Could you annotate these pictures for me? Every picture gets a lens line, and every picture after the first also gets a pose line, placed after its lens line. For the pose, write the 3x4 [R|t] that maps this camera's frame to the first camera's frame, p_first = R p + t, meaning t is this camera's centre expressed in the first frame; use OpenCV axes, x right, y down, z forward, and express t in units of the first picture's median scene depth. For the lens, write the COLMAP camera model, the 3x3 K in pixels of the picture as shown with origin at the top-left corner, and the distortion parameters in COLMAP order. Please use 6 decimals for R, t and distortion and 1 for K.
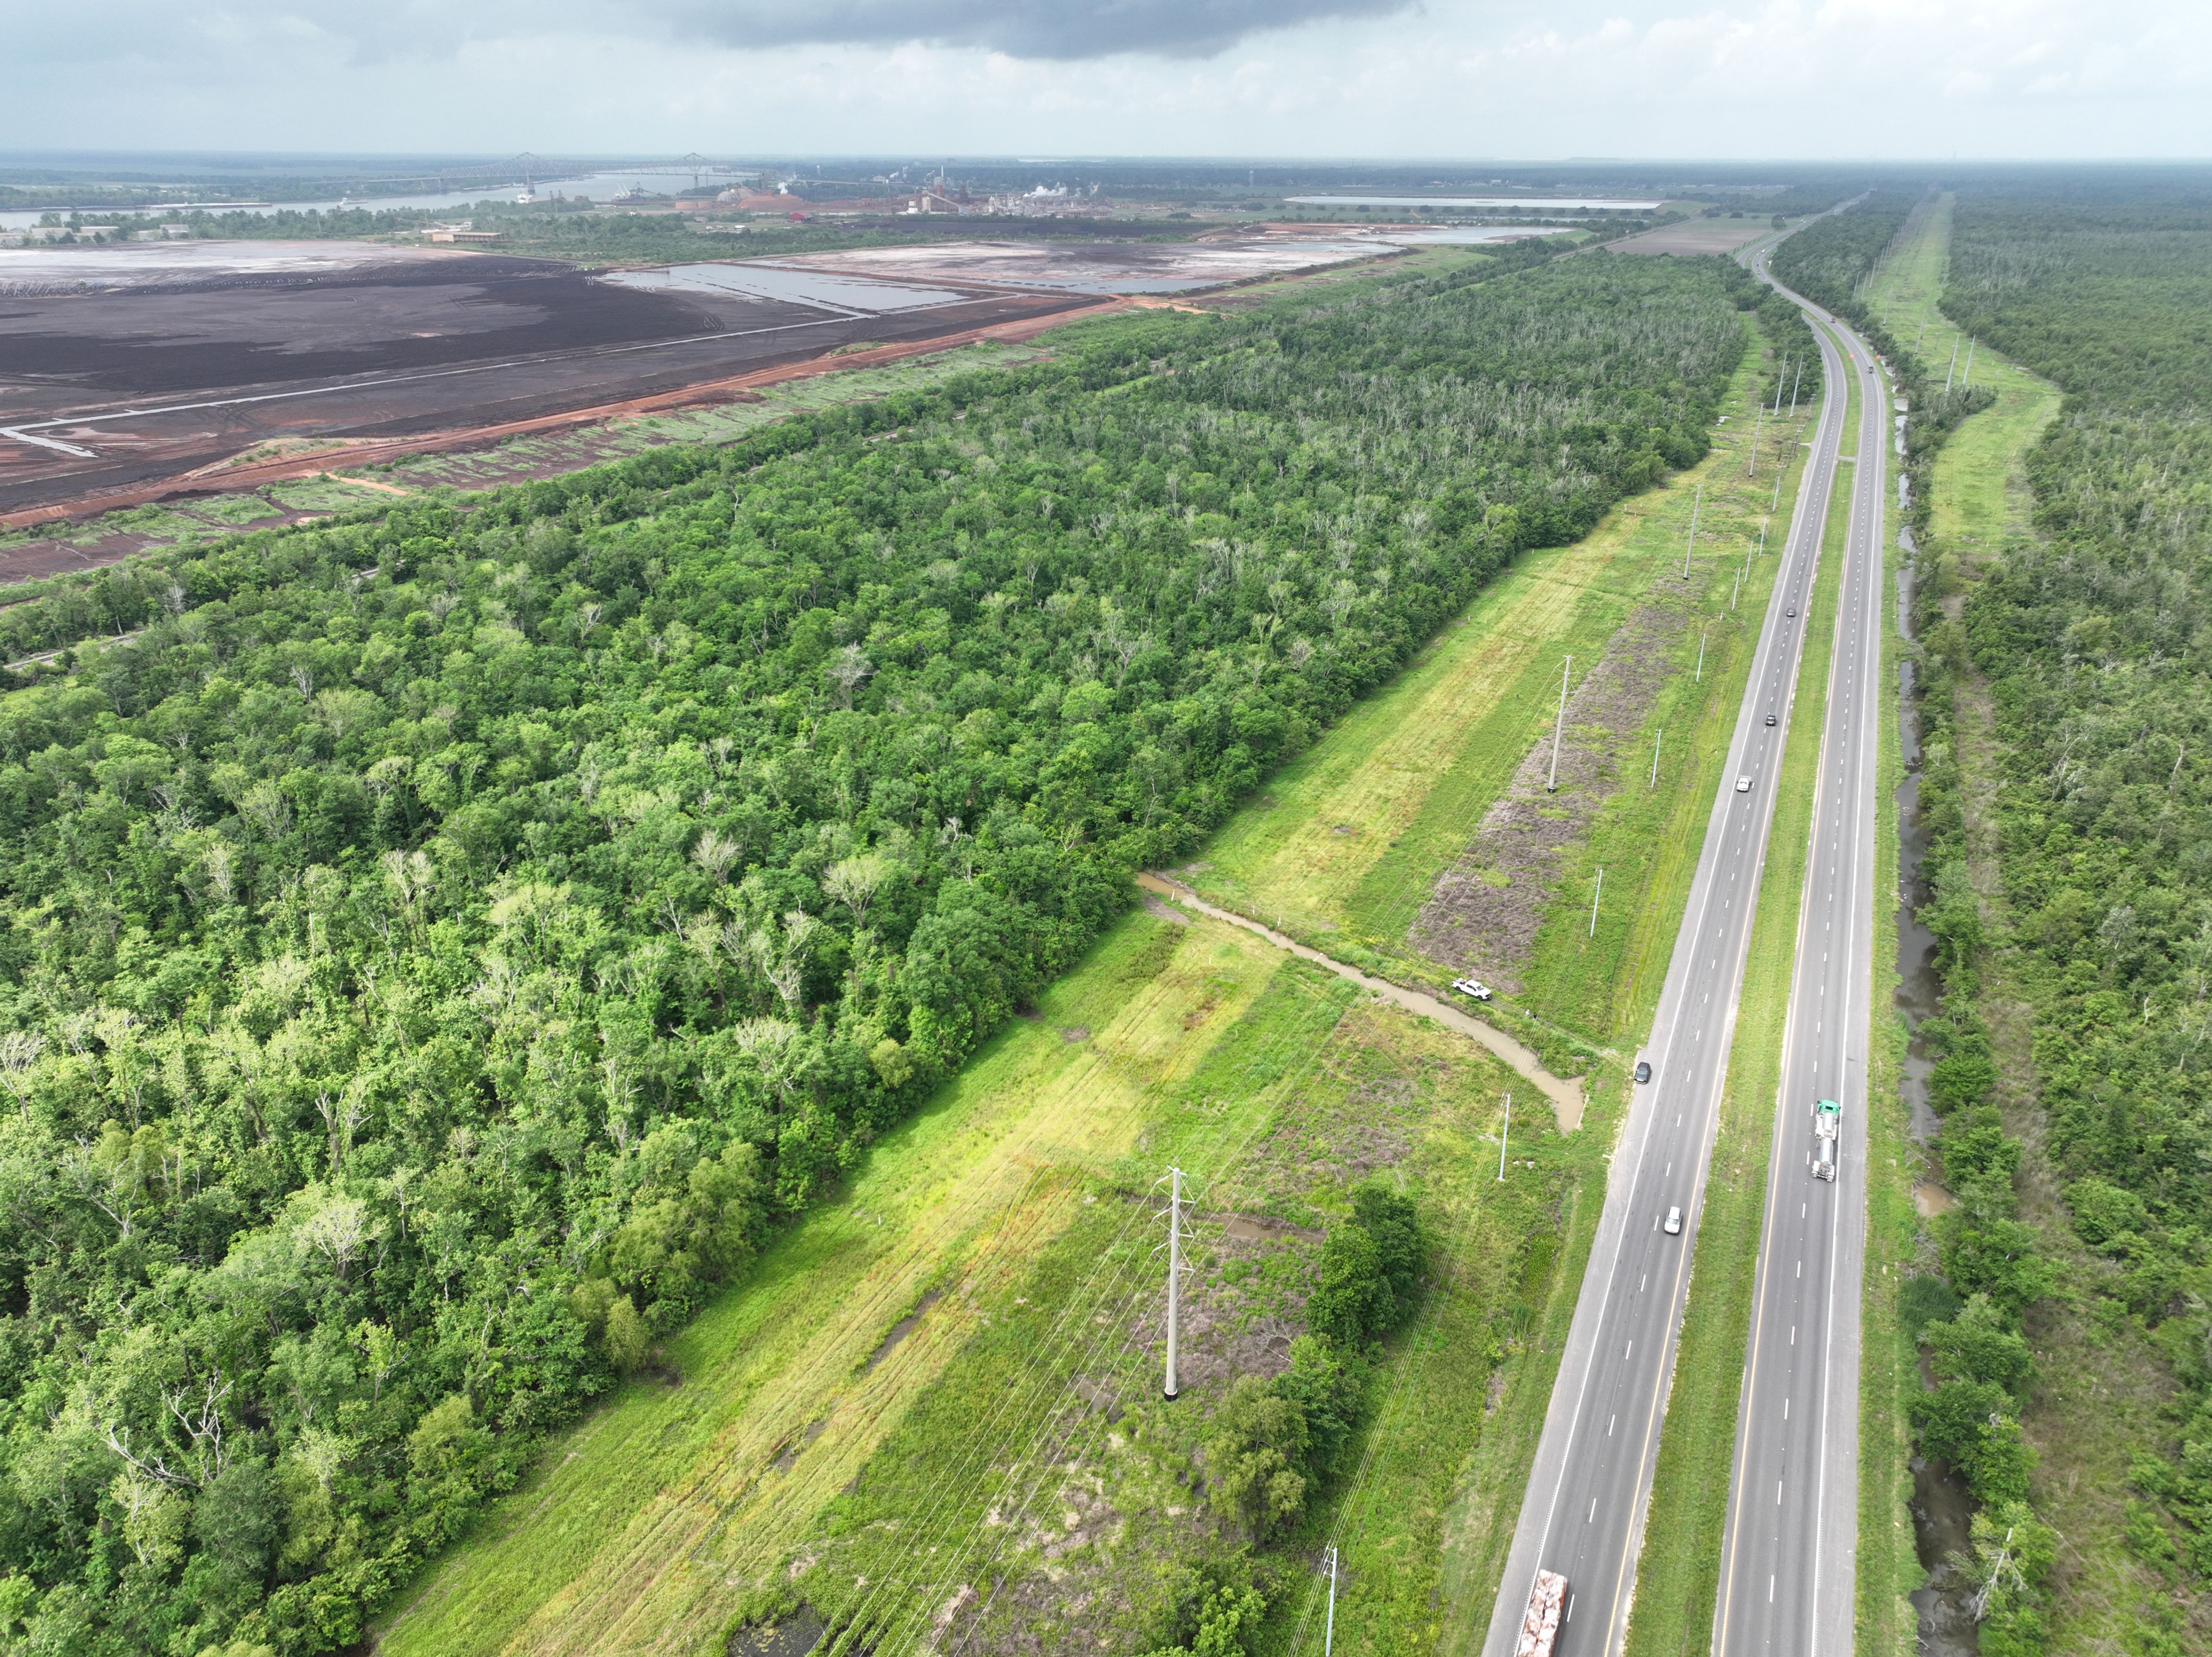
lens RADIAL K [[1560.7, 0, 1118.5], [0, 1560.7, 828.0], [0, 0, 1]] dist [-0.008461, 0.026855]
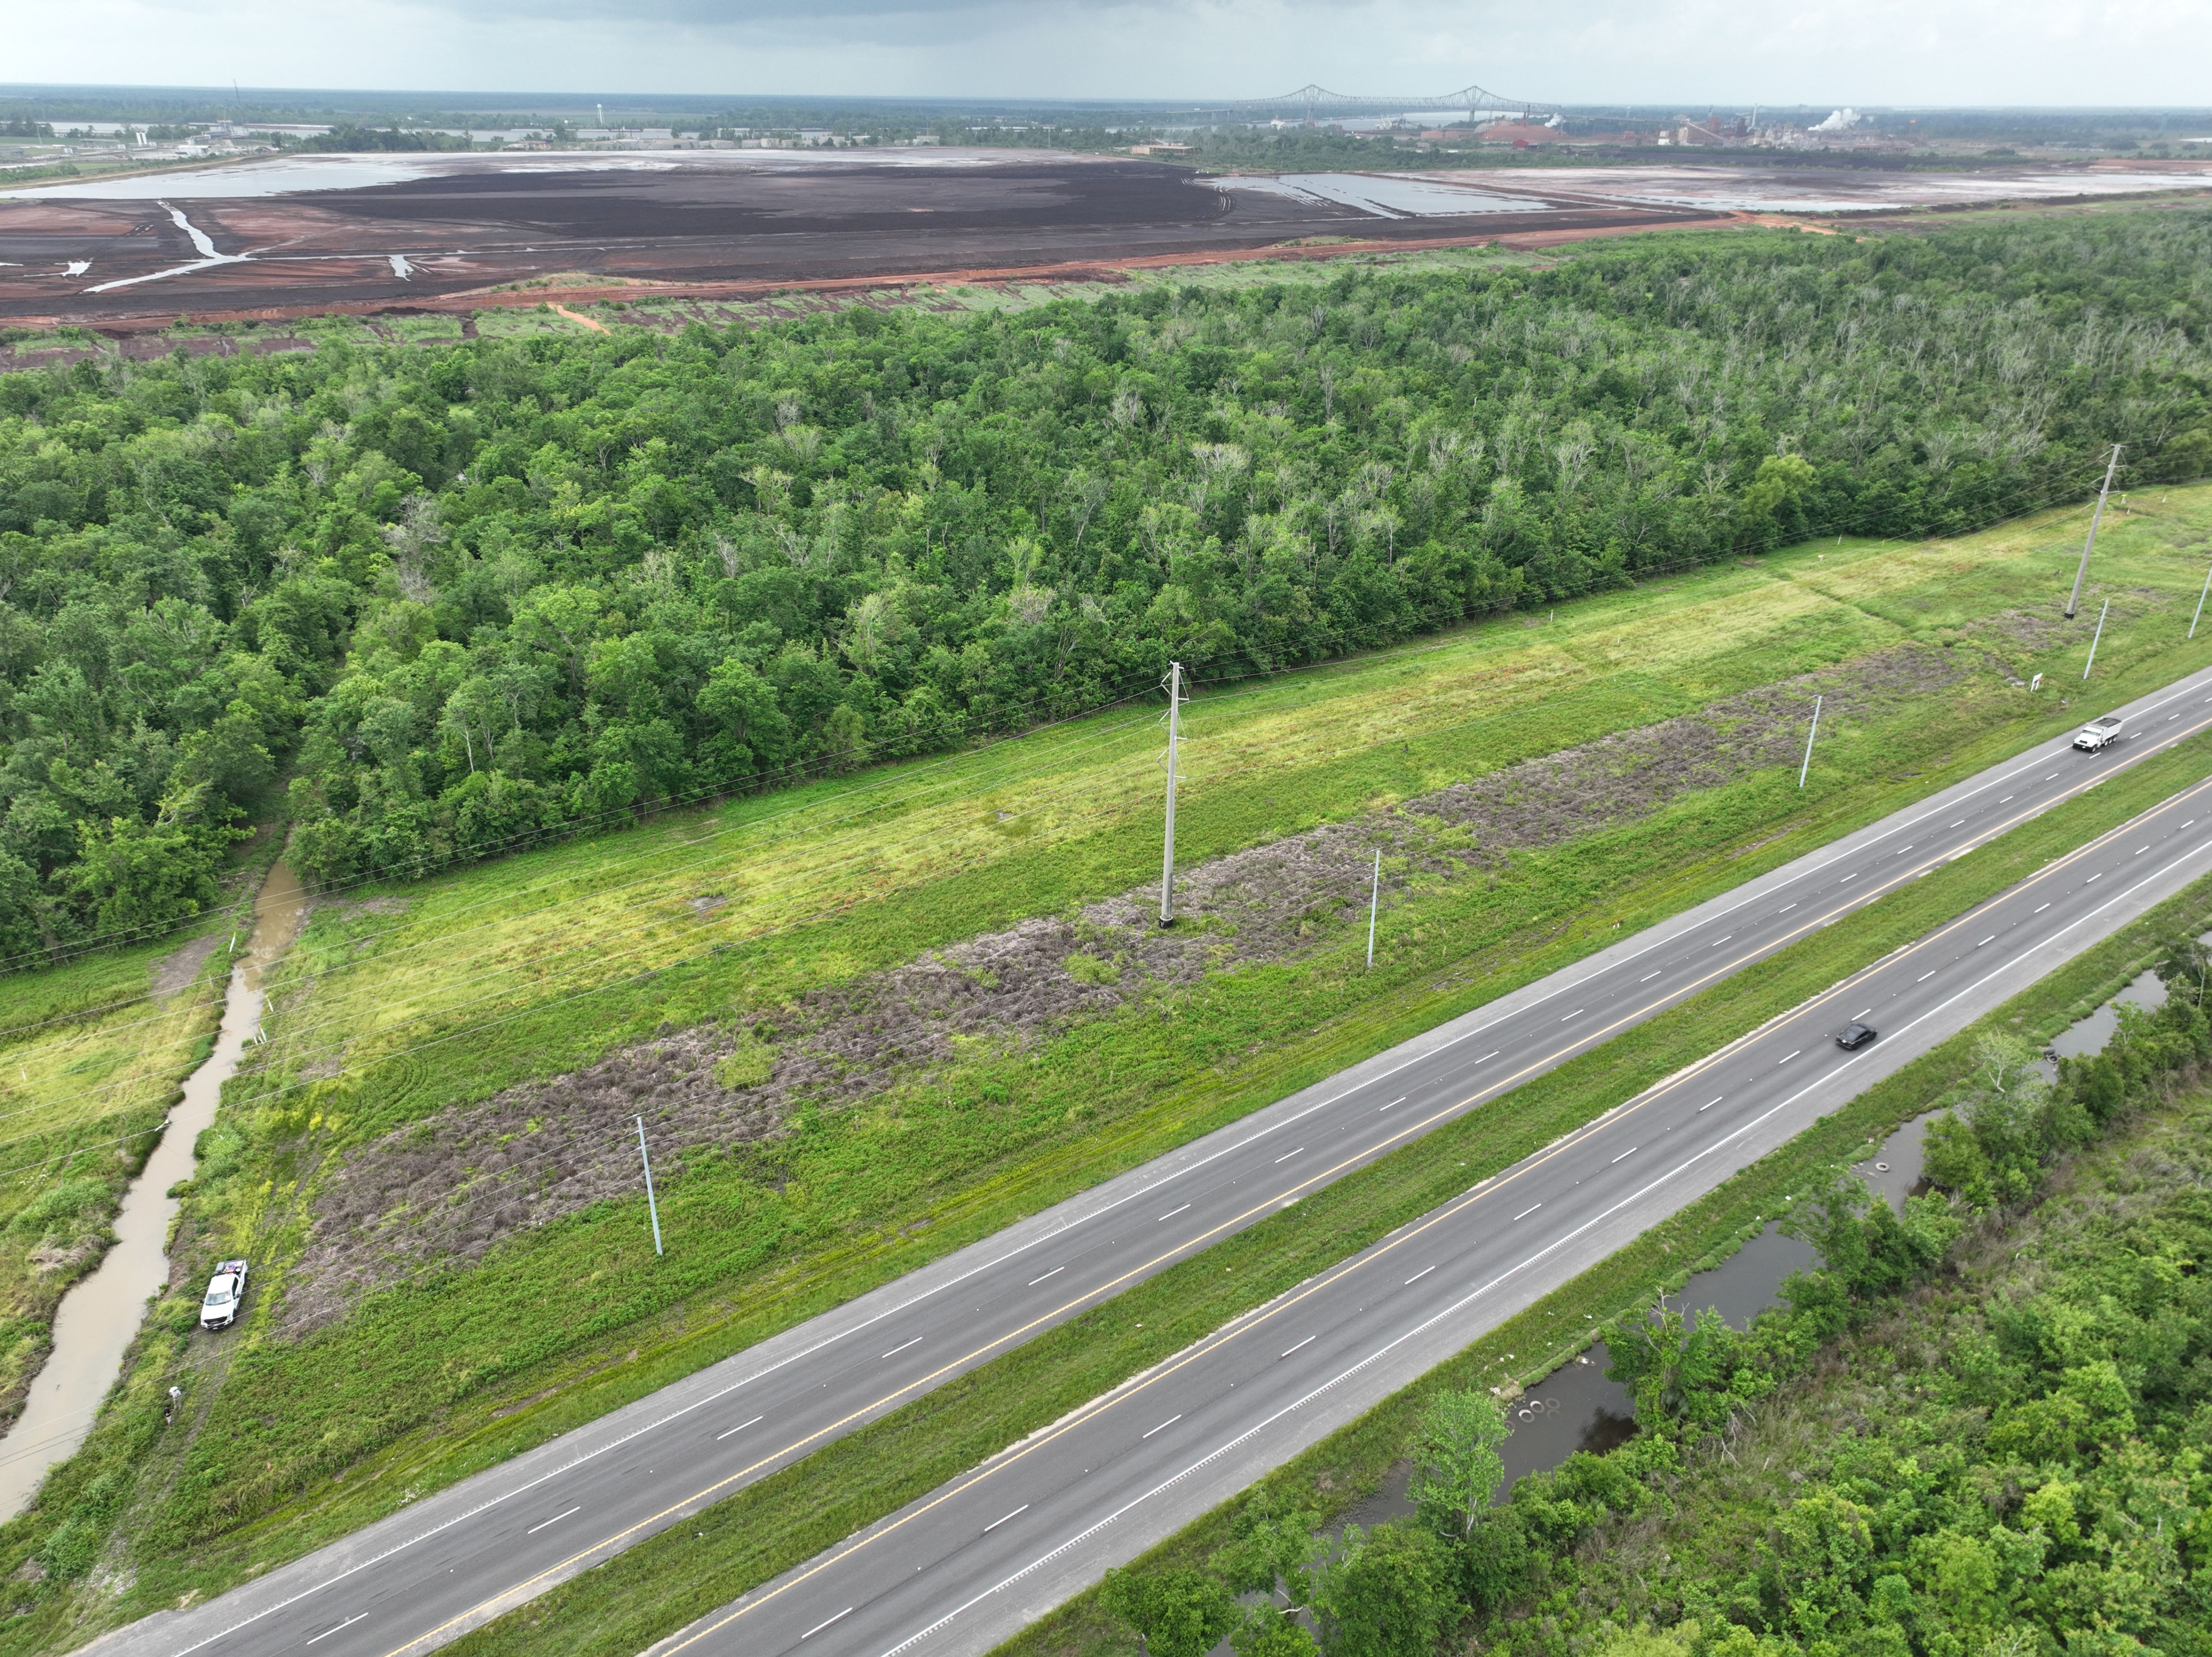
lens RADIAL K [[1560.7, 0, 1111.0], [0, 1560.7, 834.5], [0, 0, 1]] dist [-0.008461, 0.026855]
pose [[0.879076, 0.208896, -0.428471, 0.306525], [-0.196633, 0.977736, 0.073261, -0.055653], [0.434235, 0.019849, 0.900581, 0.342673]]
